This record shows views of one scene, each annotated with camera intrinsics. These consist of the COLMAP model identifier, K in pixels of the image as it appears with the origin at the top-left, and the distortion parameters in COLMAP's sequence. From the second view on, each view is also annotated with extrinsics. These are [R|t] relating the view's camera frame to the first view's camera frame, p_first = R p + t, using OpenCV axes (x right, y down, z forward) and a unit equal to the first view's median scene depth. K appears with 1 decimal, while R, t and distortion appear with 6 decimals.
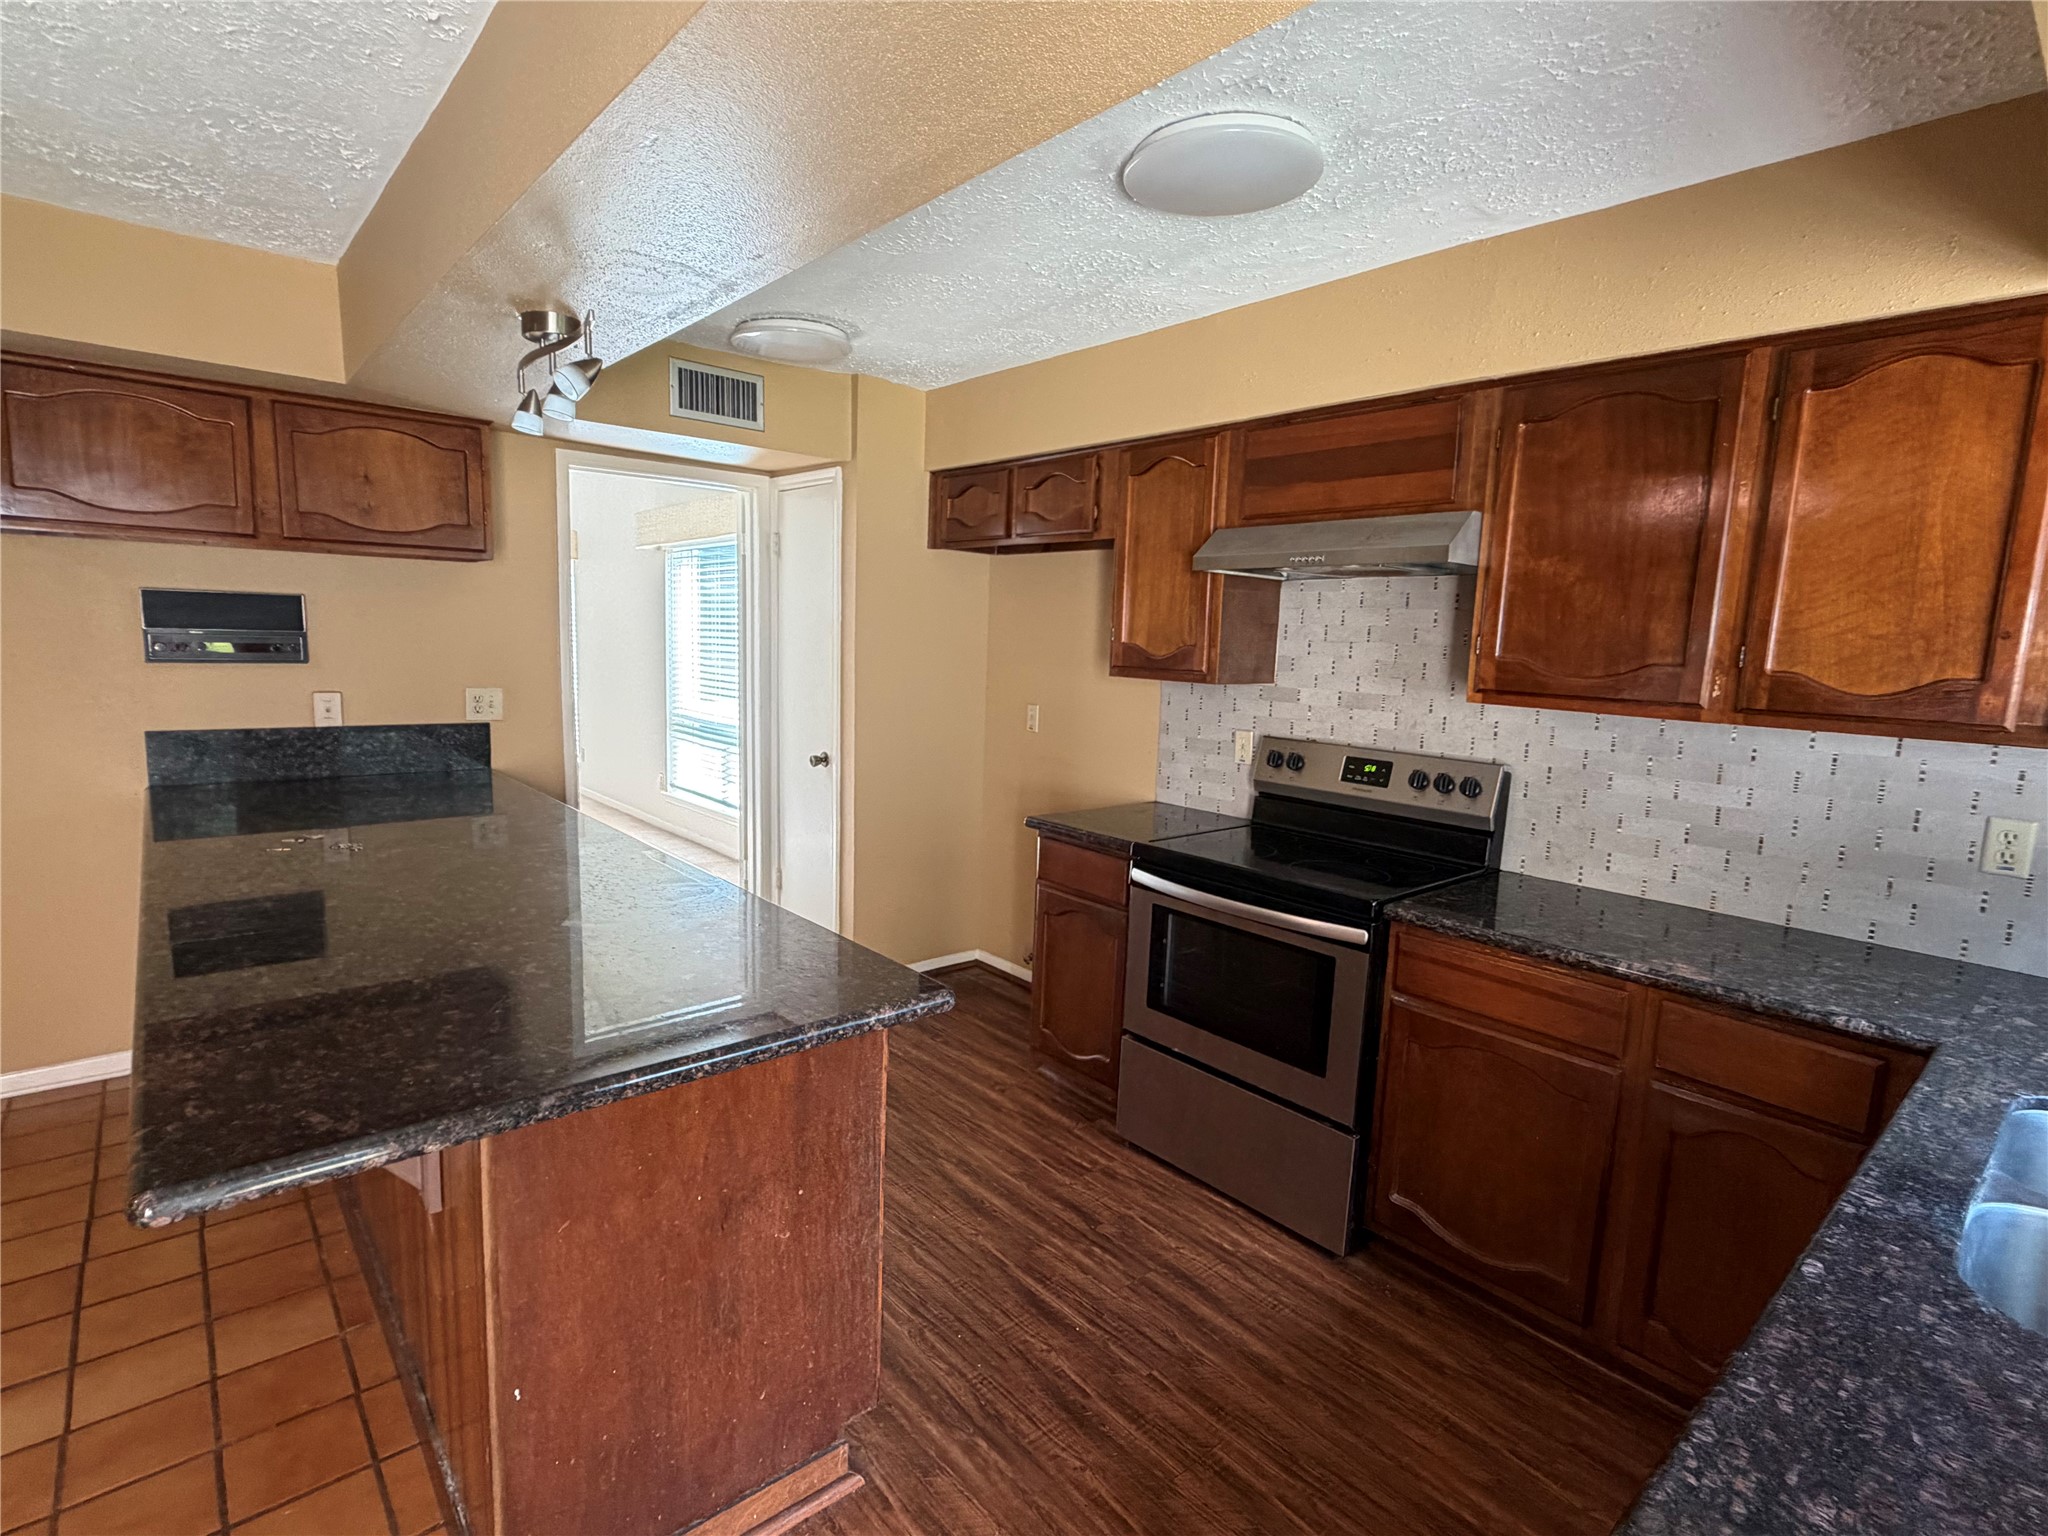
lens RADIAL K [[993.7, 0, 1022.2], [0, 993.7, 773.1], [0, 0, 1]] dist [0.001211, 0.000947]
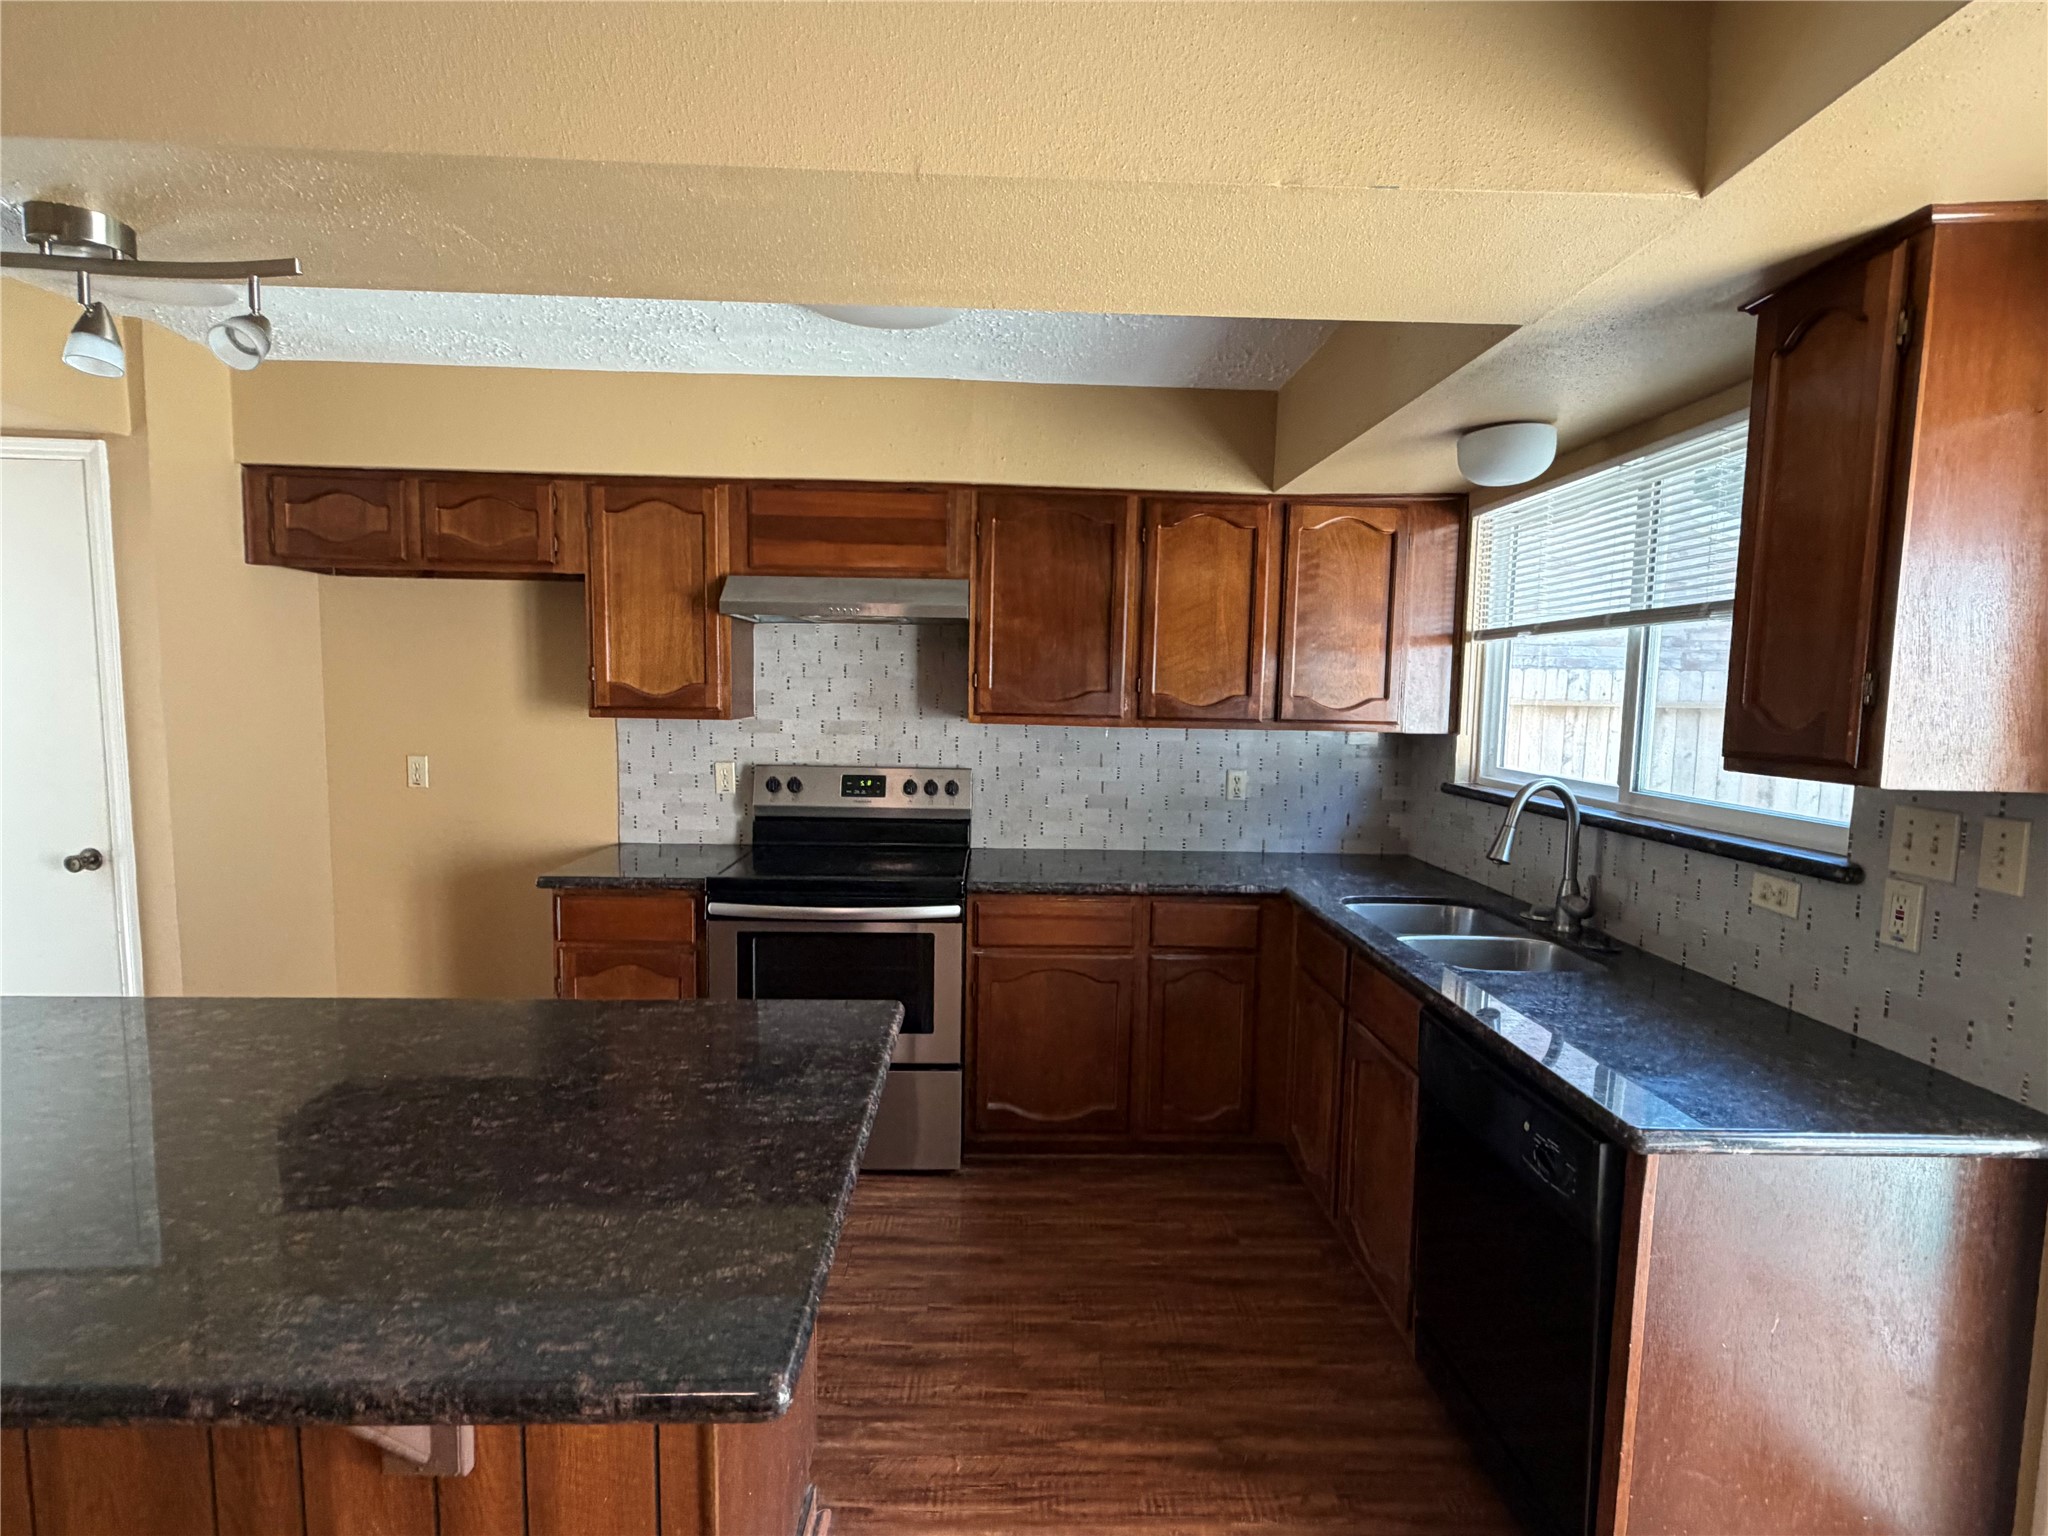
lens RADIAL K [[993.7, 0, 1028.5], [0, 993.7, 775.2], [0, 0, 1]] dist [0.001211, 0.000947]
pose [[0.631970, -0.095252, 0.769117, -0.522178], [0.111331, 0.993283, 0.031535, -0.034997], [-0.766955, 0.065698, 0.638329, 0.099023]]
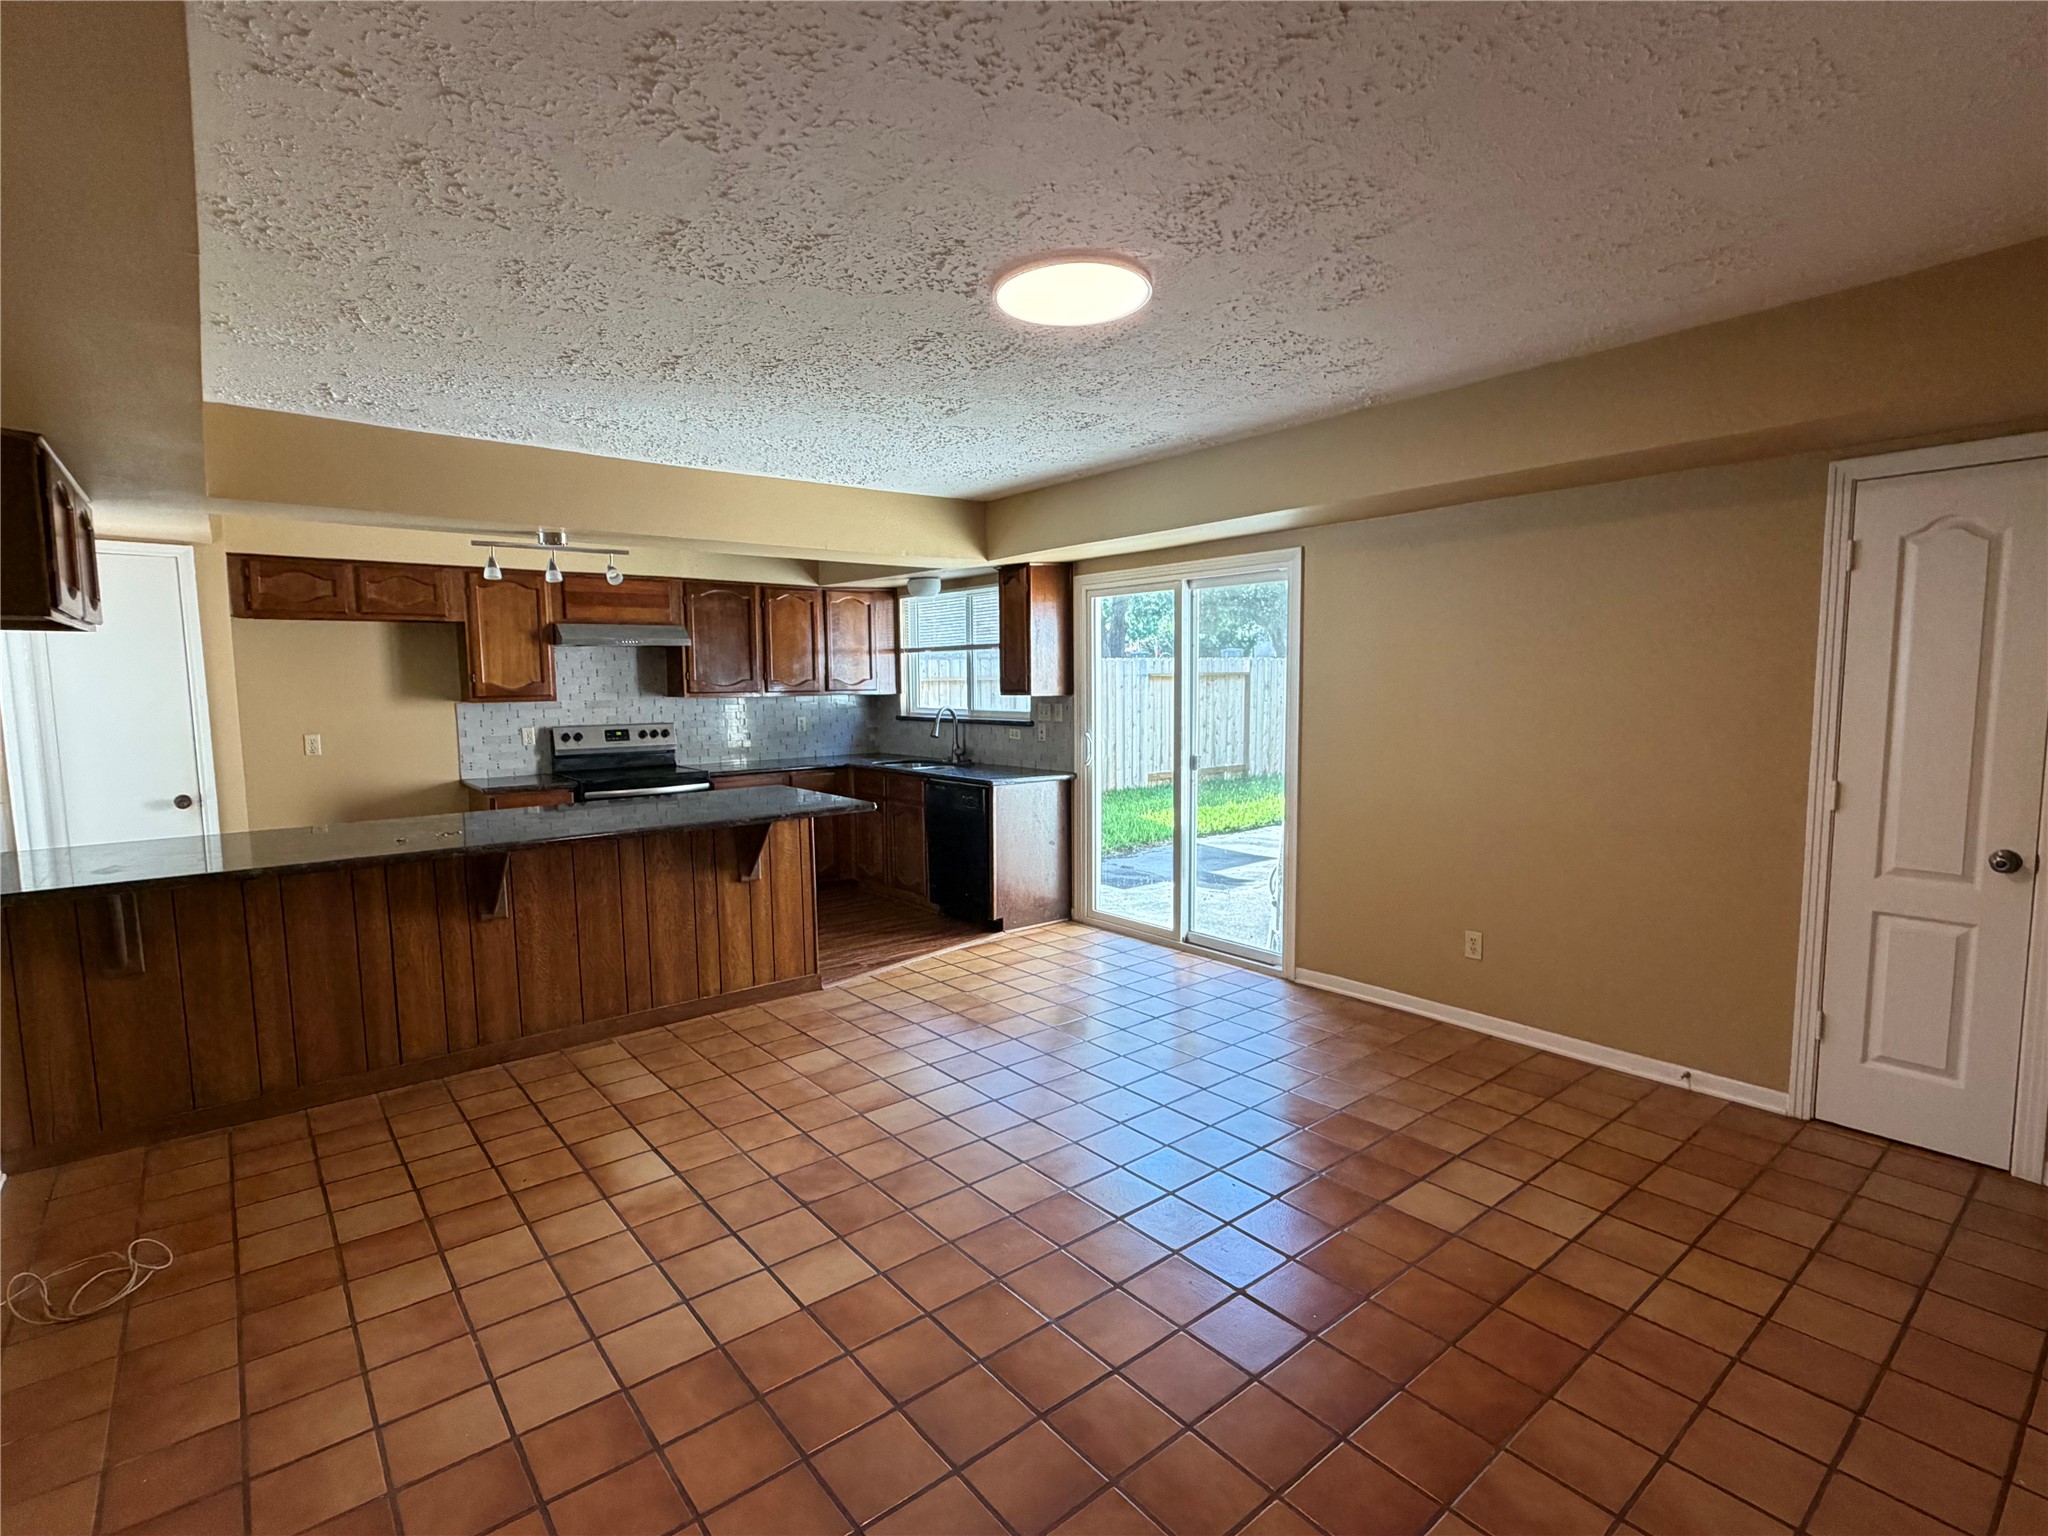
lens RADIAL K [[993.7, 0, 1028.0], [0, 993.7, 771.9], [0, 0, 1]] dist [0.001211, 0.000947]
pose [[0.027824, -0.135694, 0.990360, -2.120379], [0.147854, 0.980405, 0.130176, -0.086107], [-0.988618, 0.142807, 0.047341, 0.013729]]
